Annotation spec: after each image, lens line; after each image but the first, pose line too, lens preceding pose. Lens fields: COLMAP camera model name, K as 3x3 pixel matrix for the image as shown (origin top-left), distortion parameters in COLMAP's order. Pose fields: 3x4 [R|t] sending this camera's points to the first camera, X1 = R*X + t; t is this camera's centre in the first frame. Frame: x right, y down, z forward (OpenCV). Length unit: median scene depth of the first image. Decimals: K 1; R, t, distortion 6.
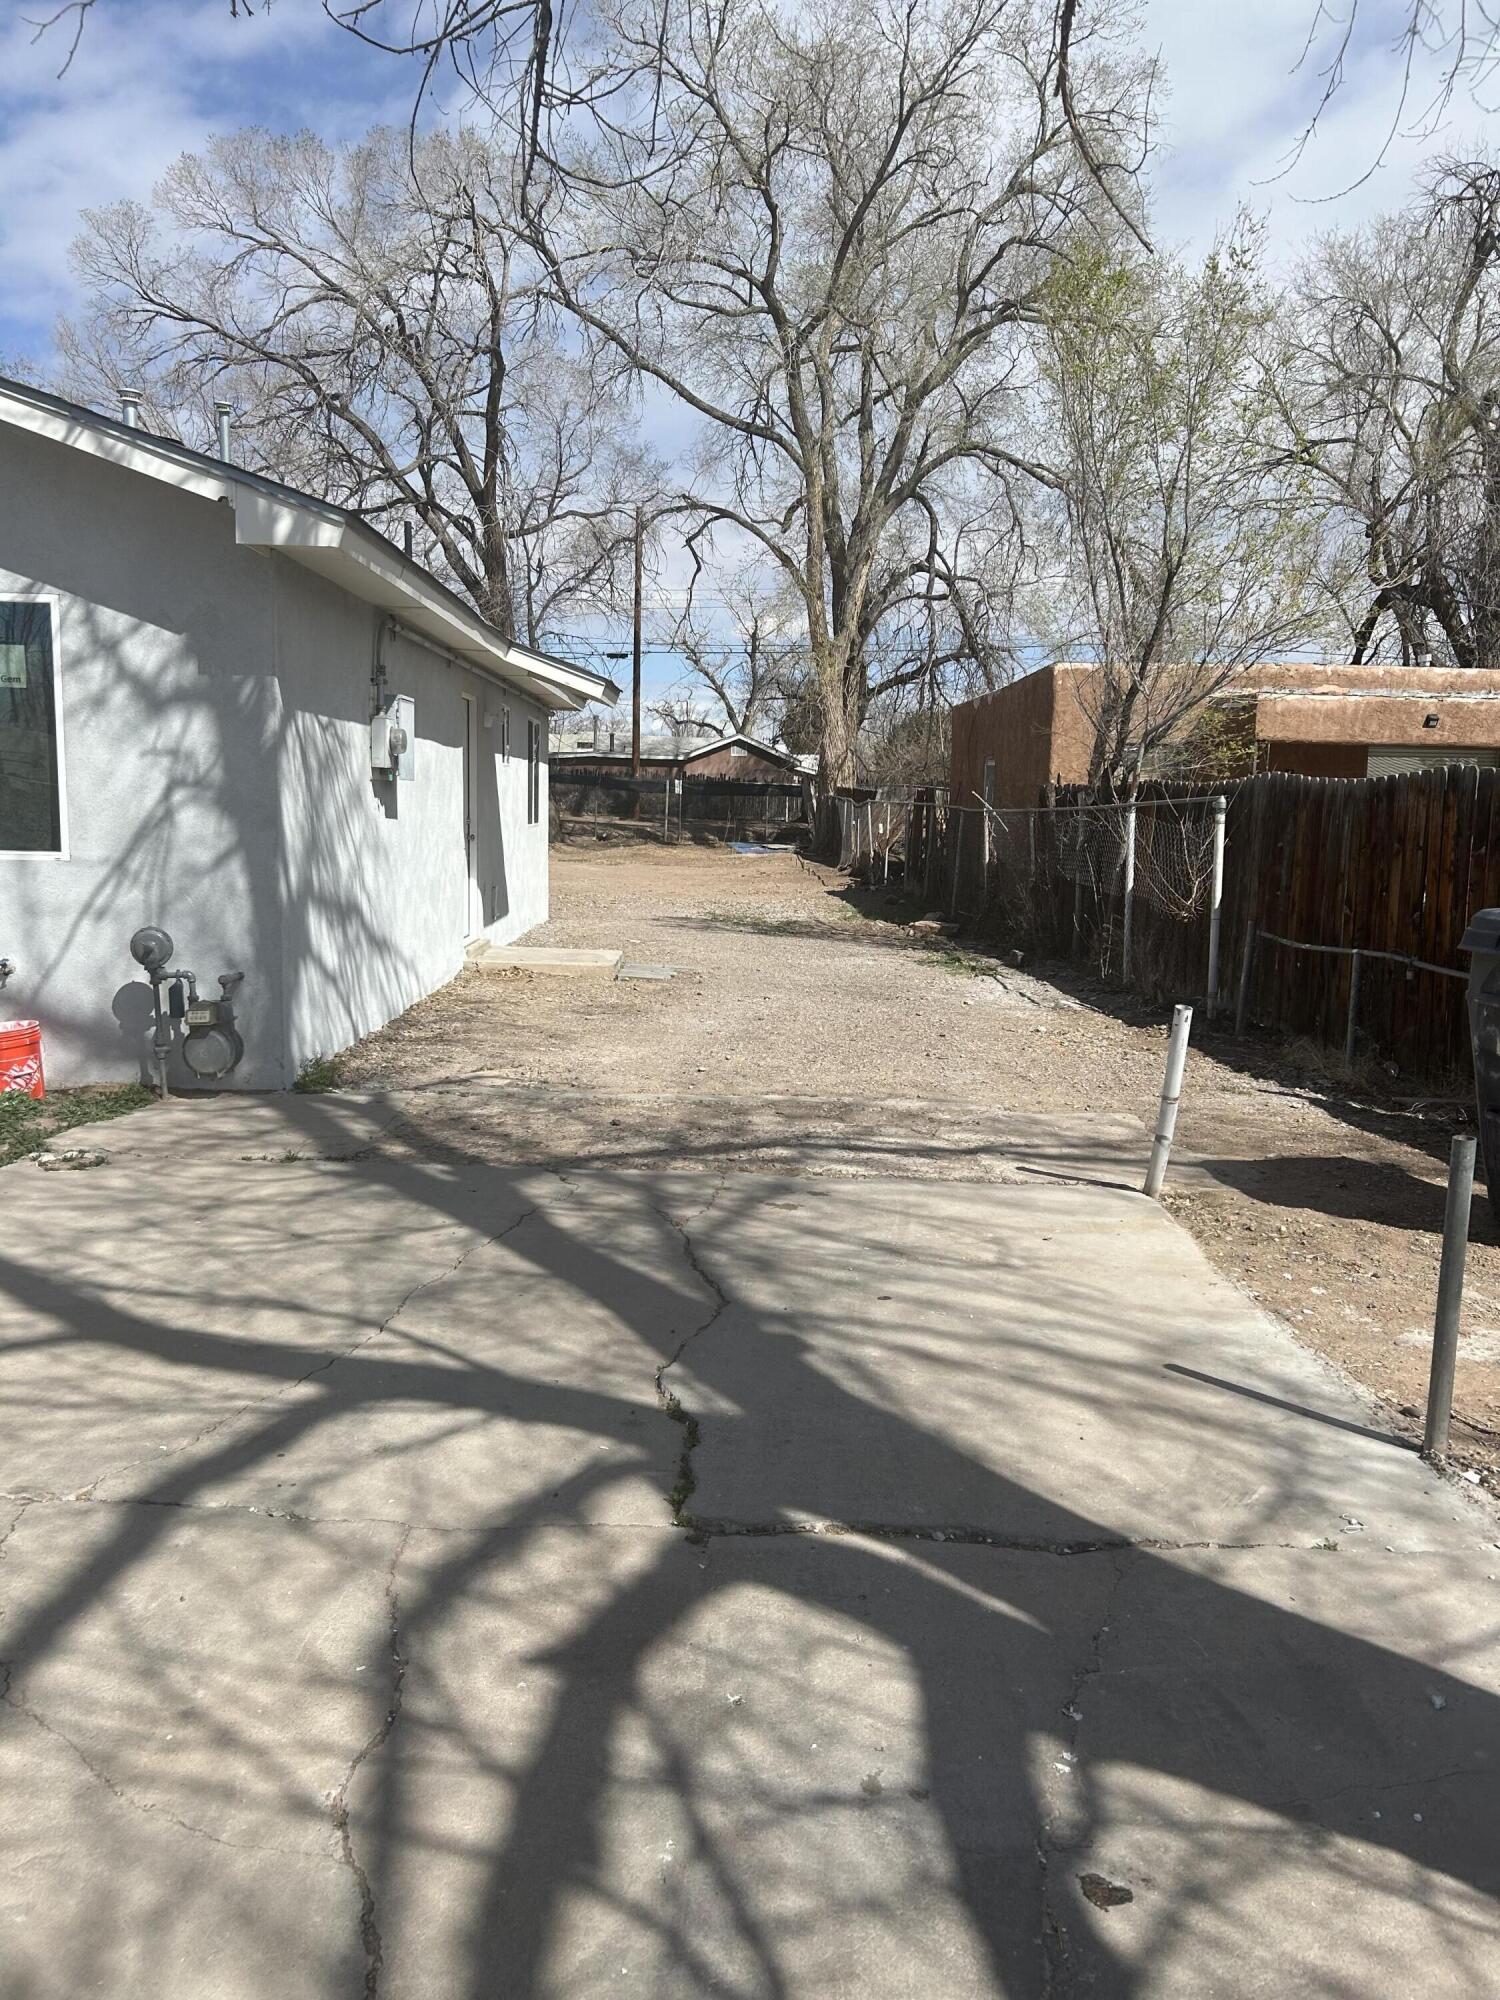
lens RADIAL K [[1506.3, 0, 799.2], [0, 1506.3, 989.9], [0, 0, 1]] dist [0.039864, -0.057654]
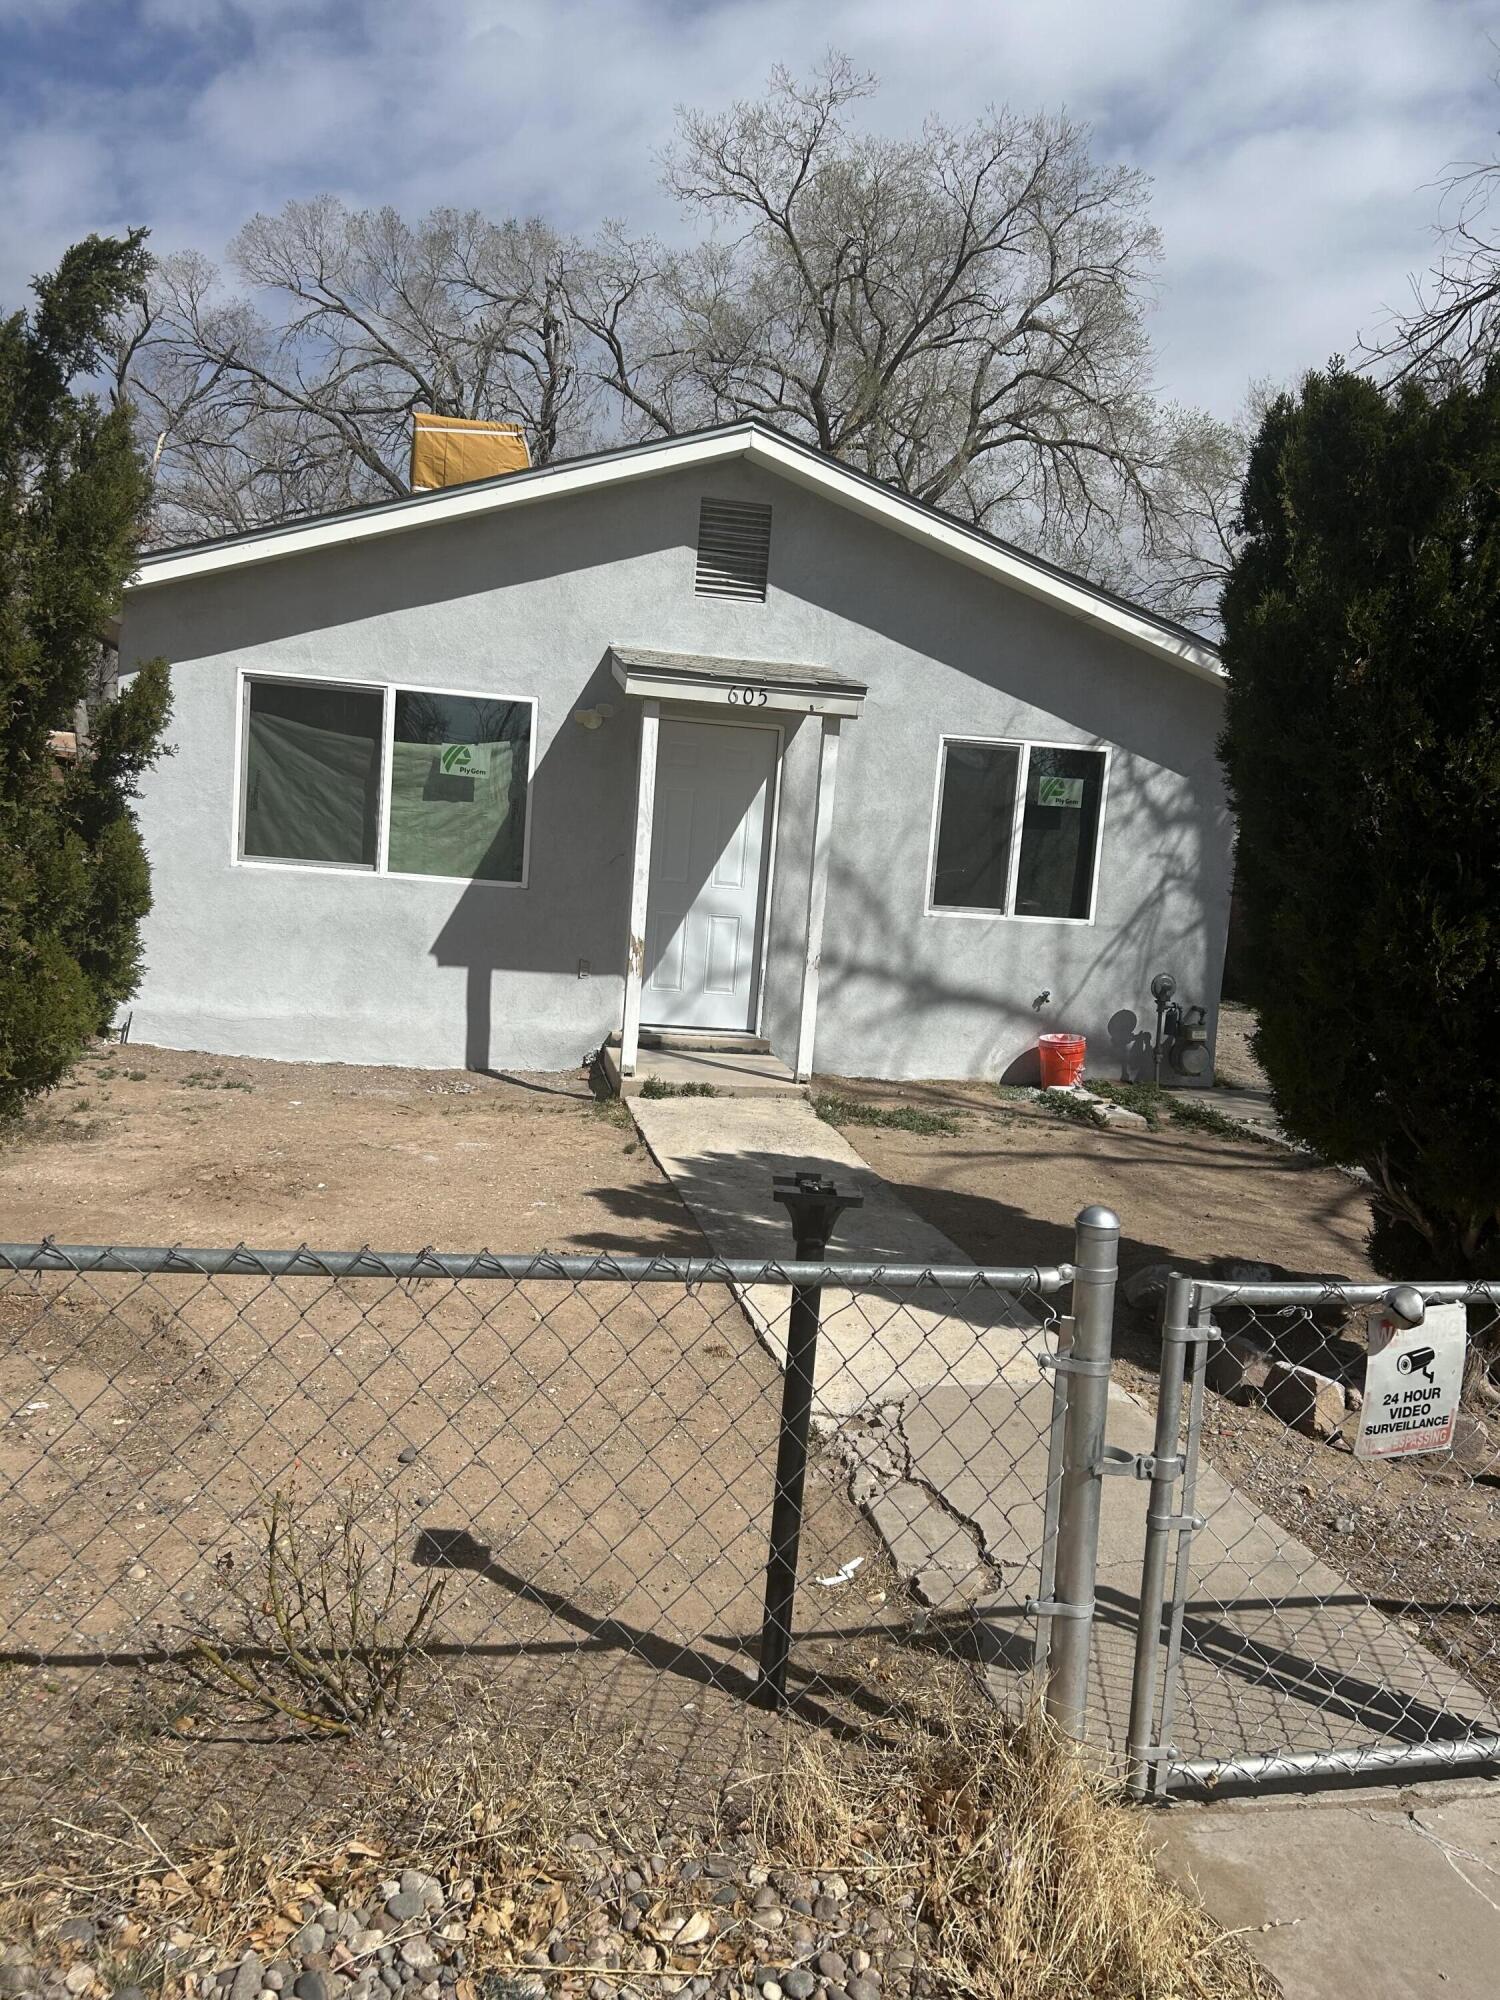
lens RADIAL K [[1506.3, 0, 737.0], [0, 1506.3, 994.2], [0, 0, 1]] dist [0.039864, -0.057654]
pose [[0.989669, 0.031700, 0.139821, -1.026630], [-0.028606, 0.999301, -0.024083, 0.025742], [-0.140487, 0.019835, 0.989884, -0.395442]]
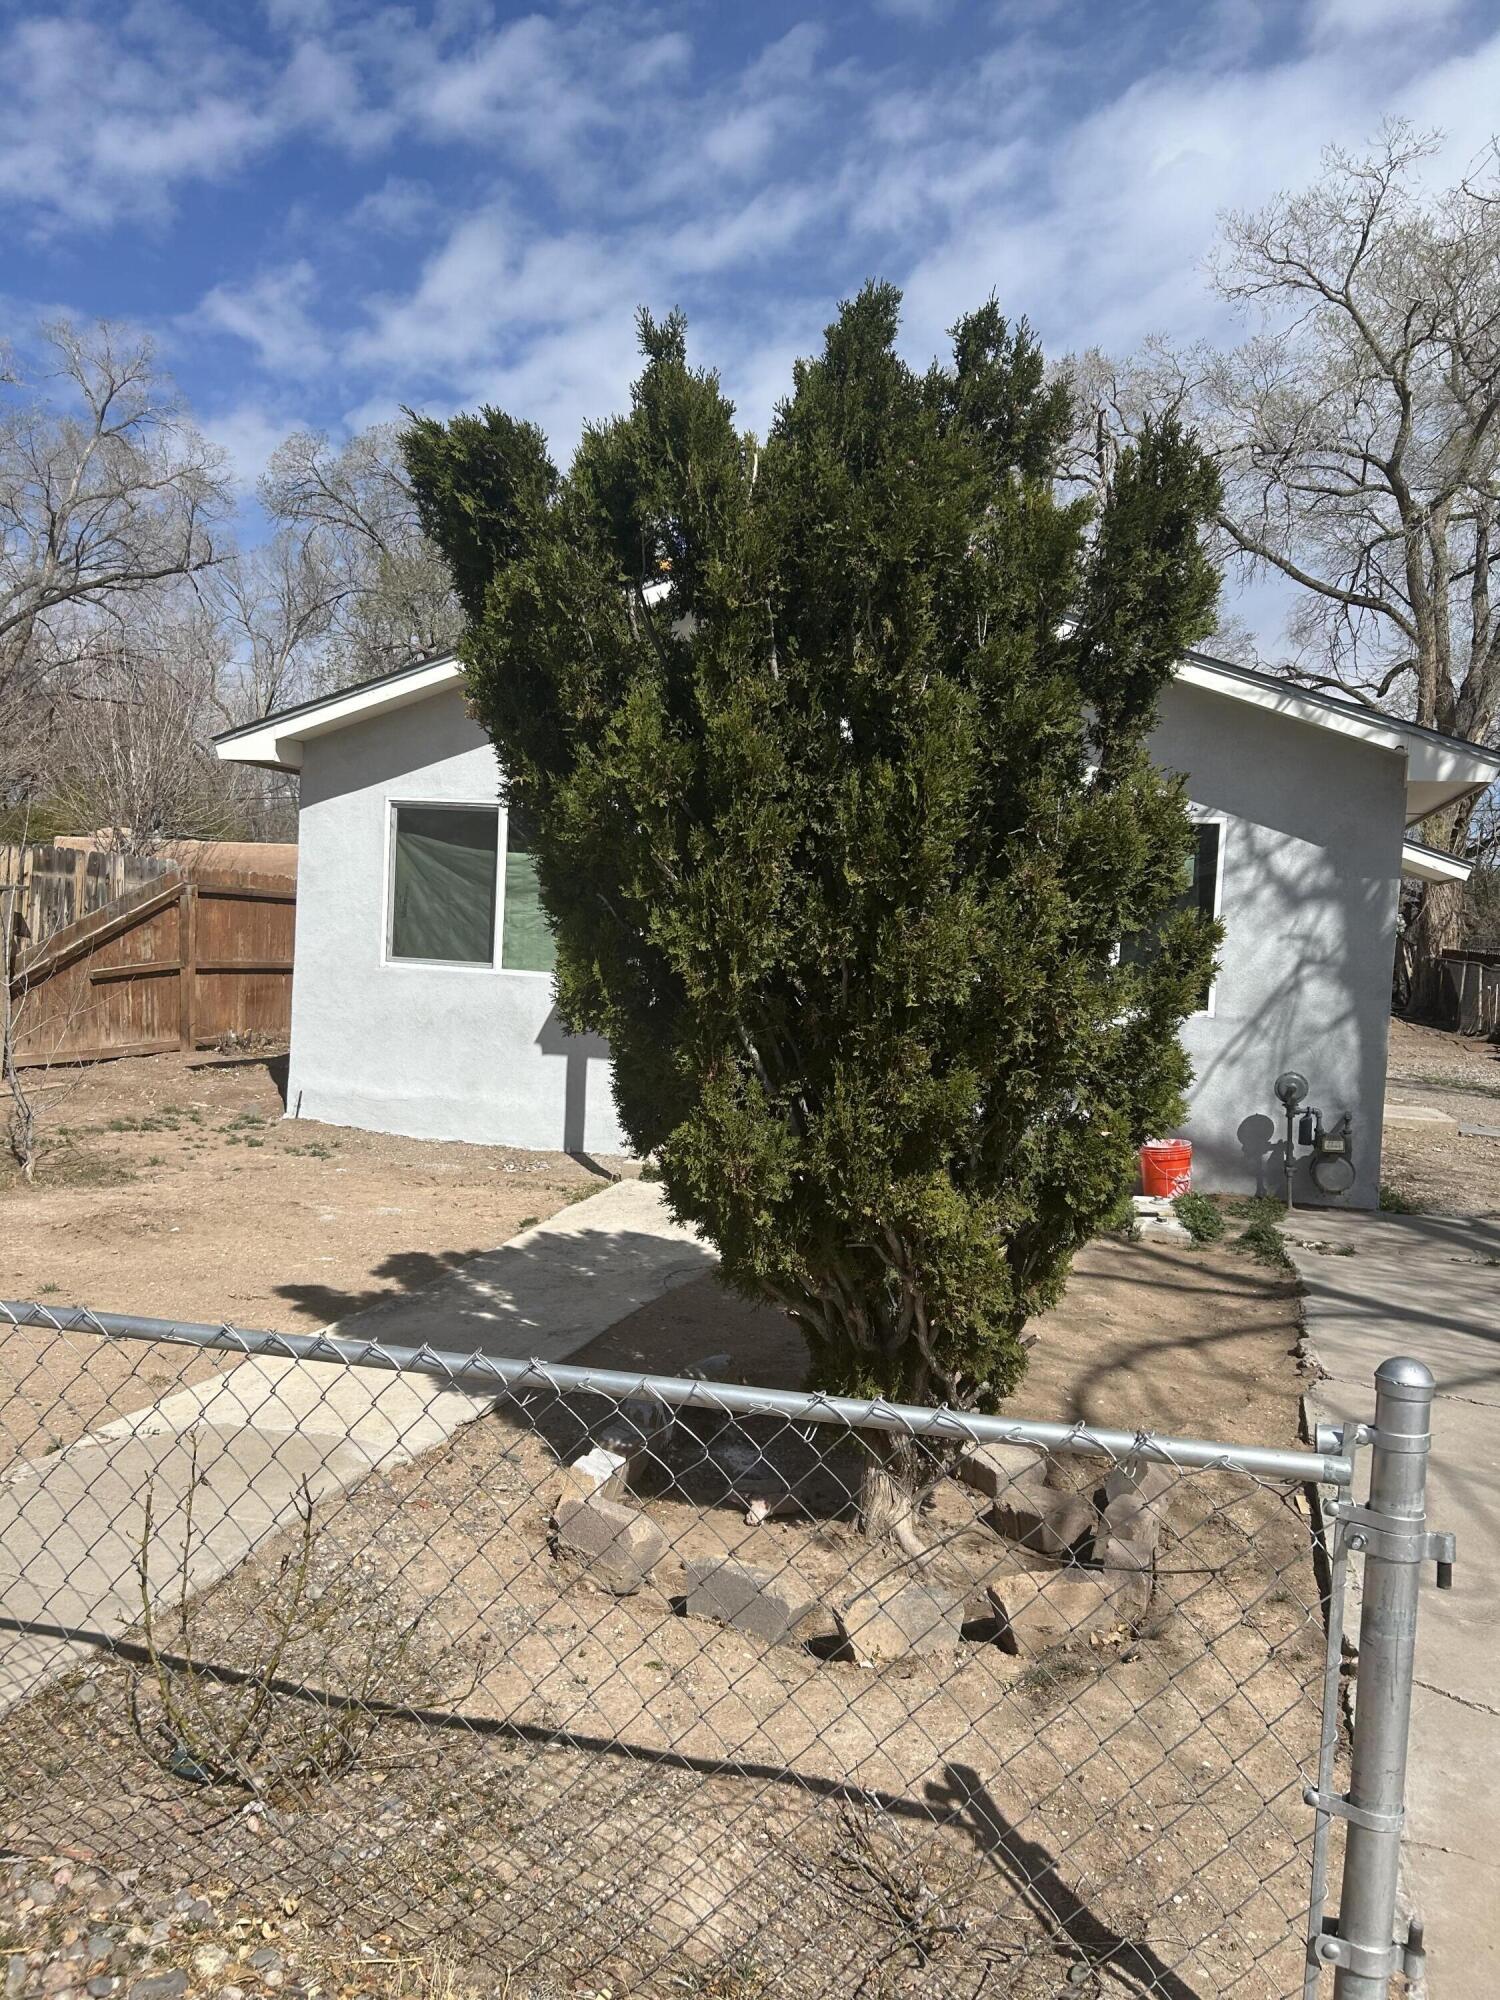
lens RADIAL K [[1506.3, 0, 724.9], [0, 1506.3, 997.0], [0, 0, 1]] dist [0.039864, -0.057654]
pose [[0.947855, 0.033711, -0.316913, -0.468692], [-0.062237, 0.994824, -0.080323, 0.026799], [0.312565, 0.095858, 0.945047, -0.357520]]
